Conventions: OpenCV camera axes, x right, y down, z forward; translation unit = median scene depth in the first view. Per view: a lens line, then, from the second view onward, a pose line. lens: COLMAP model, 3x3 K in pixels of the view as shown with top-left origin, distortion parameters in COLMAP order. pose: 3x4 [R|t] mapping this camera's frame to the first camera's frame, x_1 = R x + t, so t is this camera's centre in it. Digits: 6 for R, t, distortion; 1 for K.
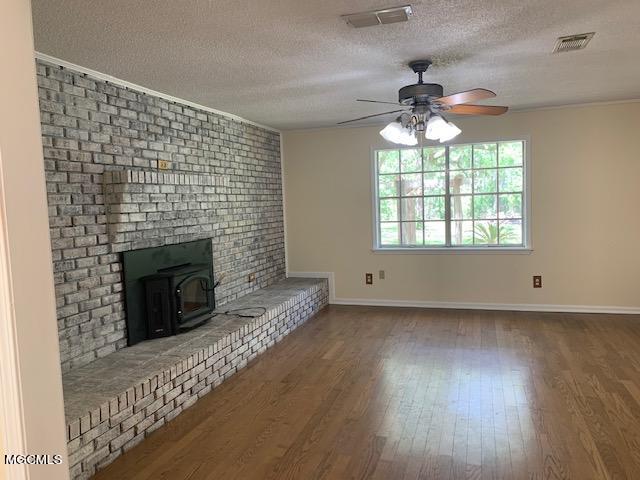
lens RADIAL K [[465.0, 0, 320.0], [0, 465.0, 240.0], [0, 0, 1]] dist [0.080393, -0.145242]
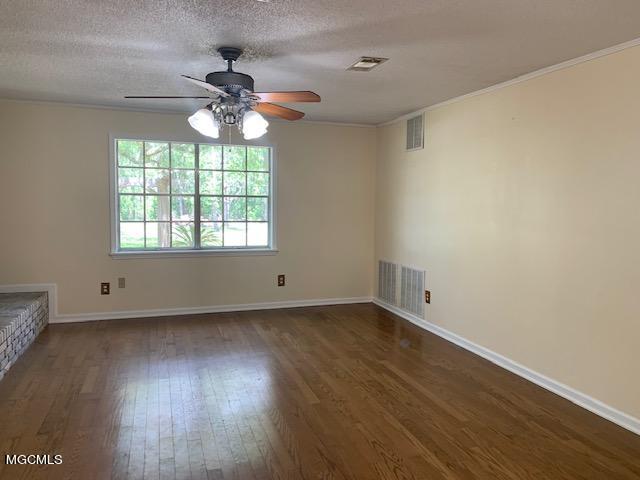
lens RADIAL K [[474.2, 0, 320.0], [0, 474.2, 240.0], [0, 0, 1]] dist [-0.000153, -0.012323]
pose [[0.799201, -0.002745, 0.601058, -0.135170], [0.005335, 0.999983, -0.002527, -0.000768], [-0.601040, 0.005227, 0.799202, 0.100702]]
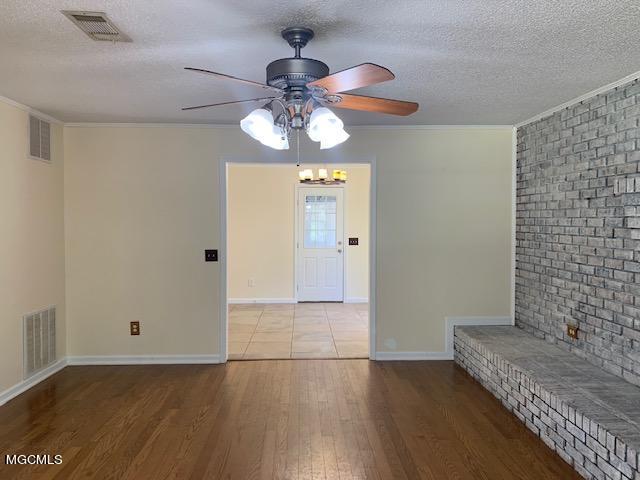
lens RADIAL K [[474.2, 0, 320.0], [0, 474.2, 240.0], [0, 0, 1]] dist [-0.000153, -0.012323]
pose [[-0.934614, 0.050569, -0.352050, 0.295266], [0.006774, 0.992192, 0.124536, -0.104024], [0.355599, 0.114009, -0.927659, 1.126230]]
